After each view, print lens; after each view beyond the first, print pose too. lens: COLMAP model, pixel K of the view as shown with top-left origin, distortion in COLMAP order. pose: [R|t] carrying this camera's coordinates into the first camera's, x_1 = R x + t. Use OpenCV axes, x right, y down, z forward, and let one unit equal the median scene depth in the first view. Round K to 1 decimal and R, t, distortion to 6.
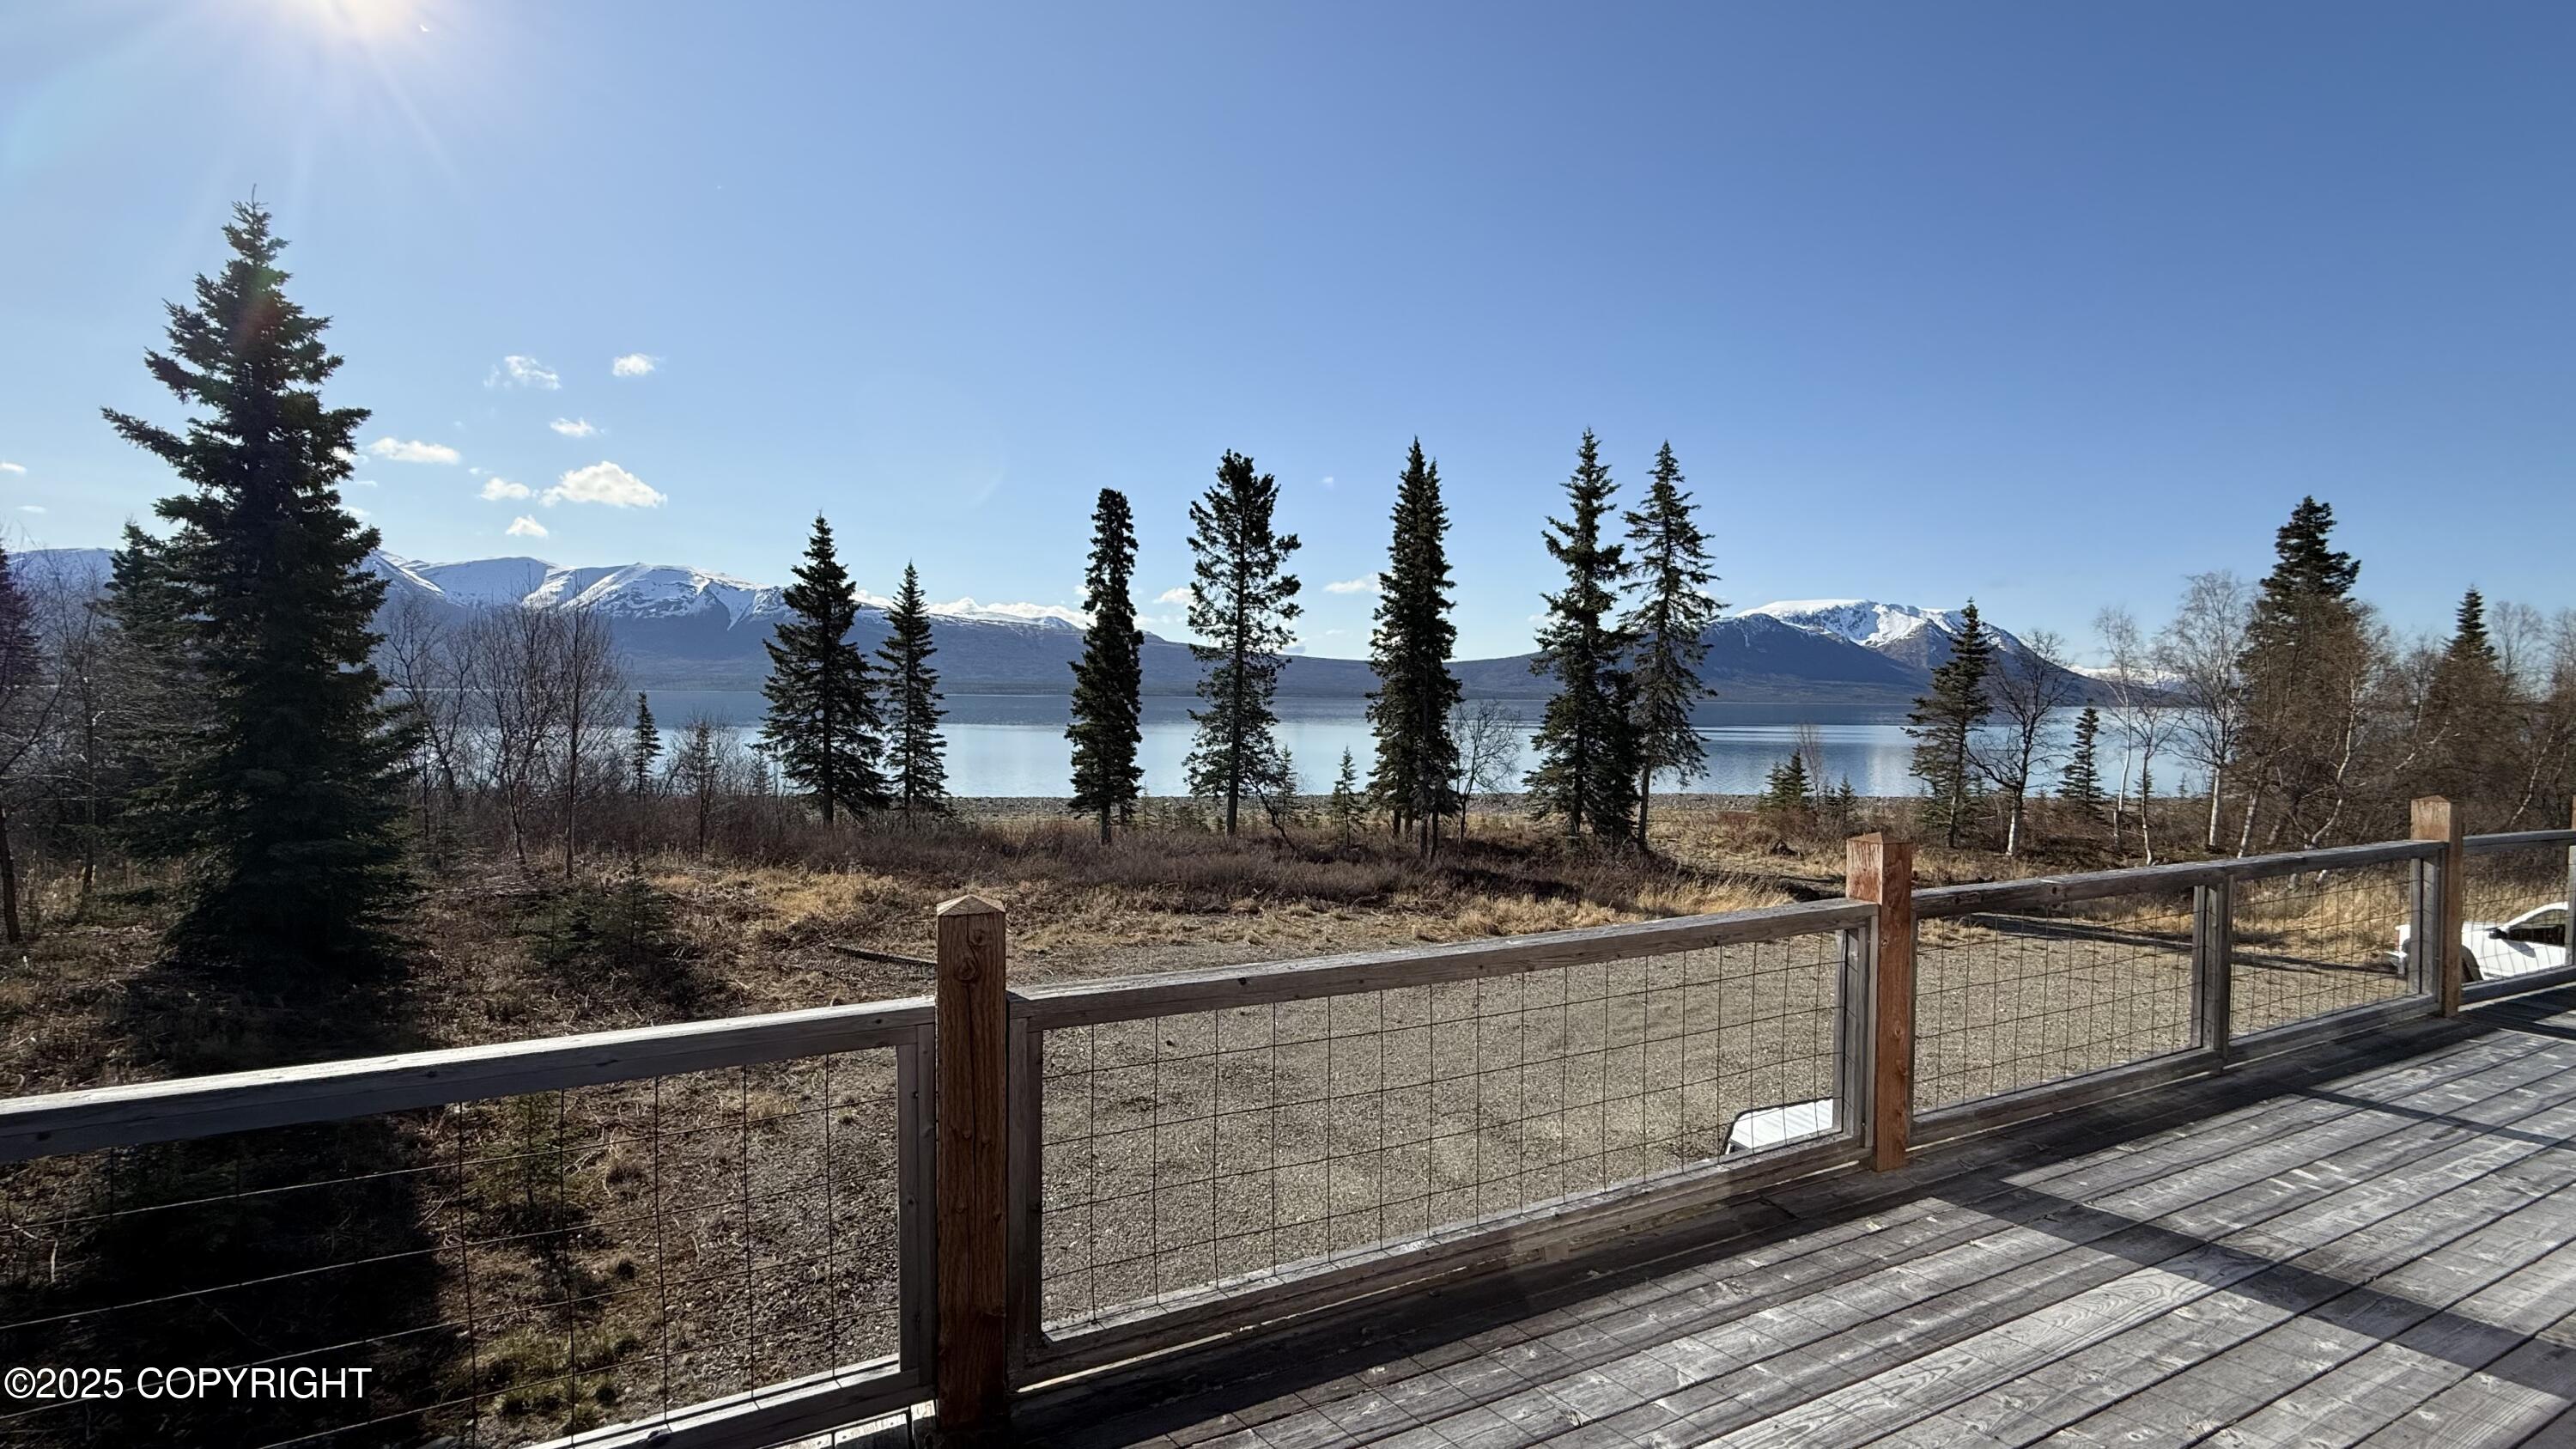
lens RADIAL K [[1017.8, 0, 1277.4], [0, 1017.8, 721.8], [0, 0, 1]] dist [0.002554, -0.000456]
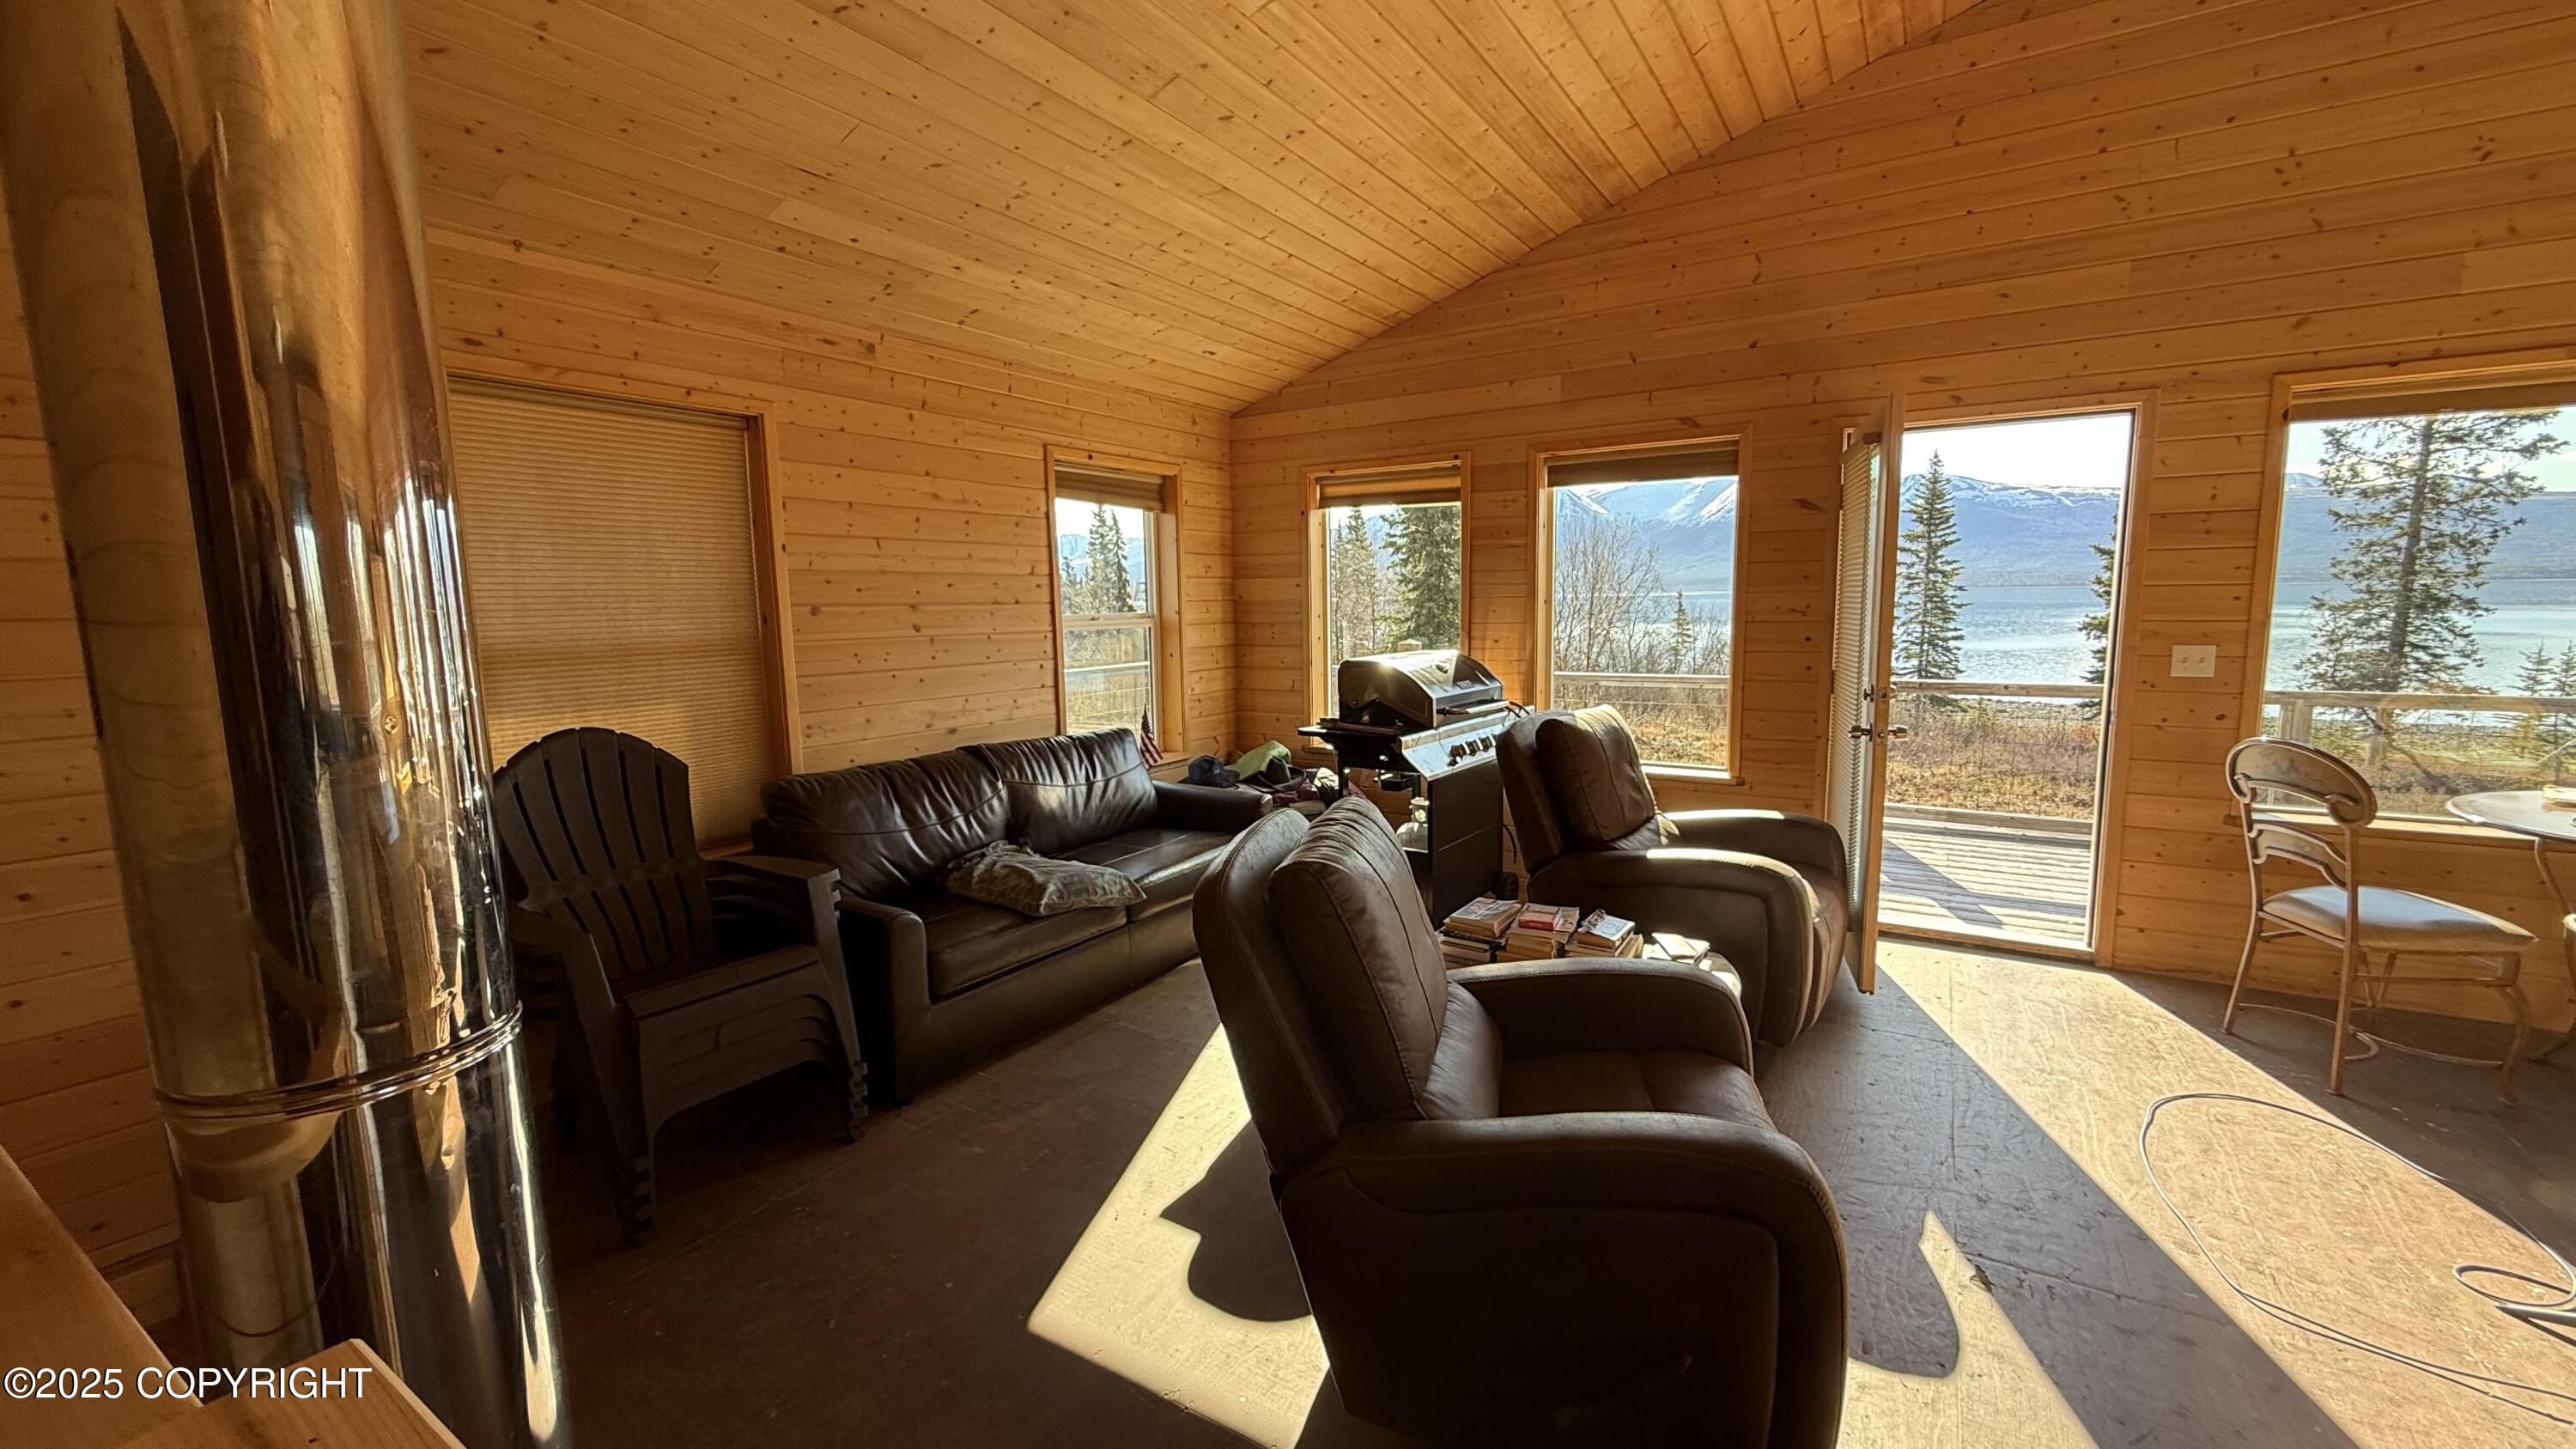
lens RADIAL K [[1017.8, 0, 1296.5], [0, 1017.8, 720.8], [0, 0, 1]] dist [0.002554, -0.000456]
pose [[0.553217, 0.080286, -0.829159, 0.155721], [0.001124, 0.995272, 0.097120, 0.006507], [0.833036, -0.054661, 0.550511, -0.078099]]
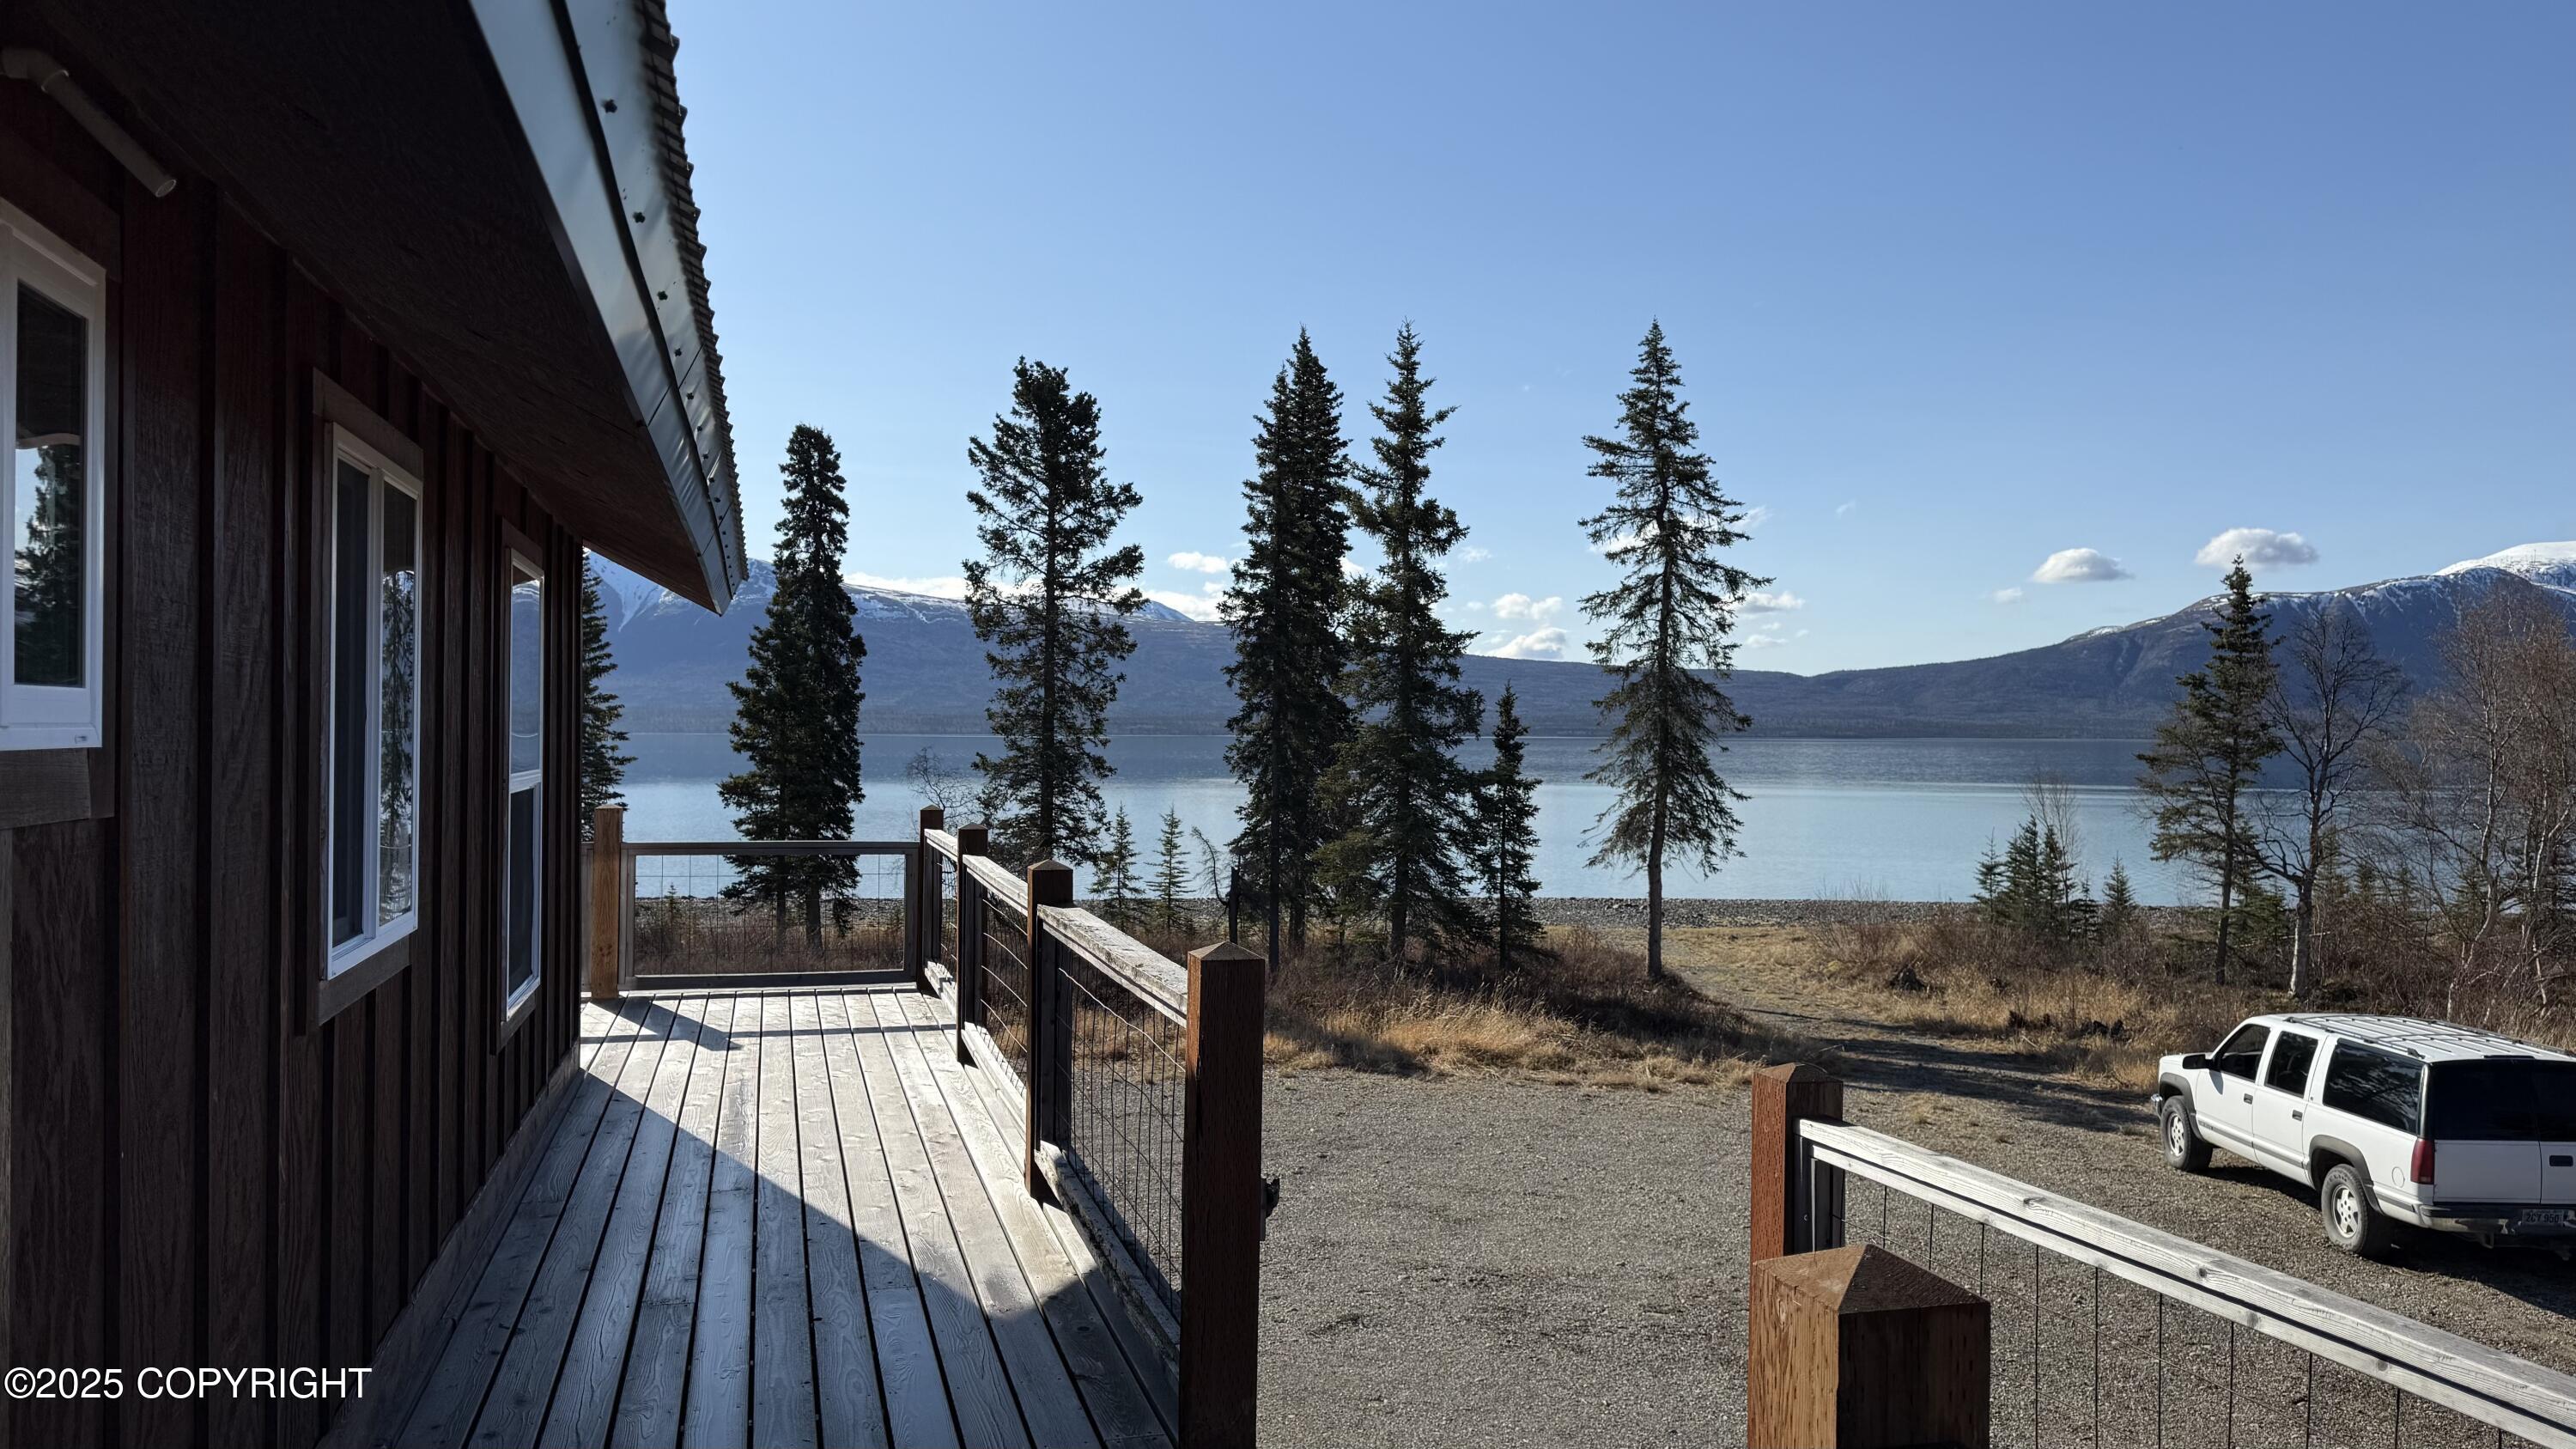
lens RADIAL K [[1786.5, 0, 1284.2], [0, 1786.5, 732.1], [0, 0, 1]] dist [0.077474, -0.082336]
pose [[0.989306, -0.007086, -0.145685, 0.321804], [0.003143, 0.999623, -0.027272, 0.007312], [0.145823, 0.026522, 0.988955, -0.127780]]
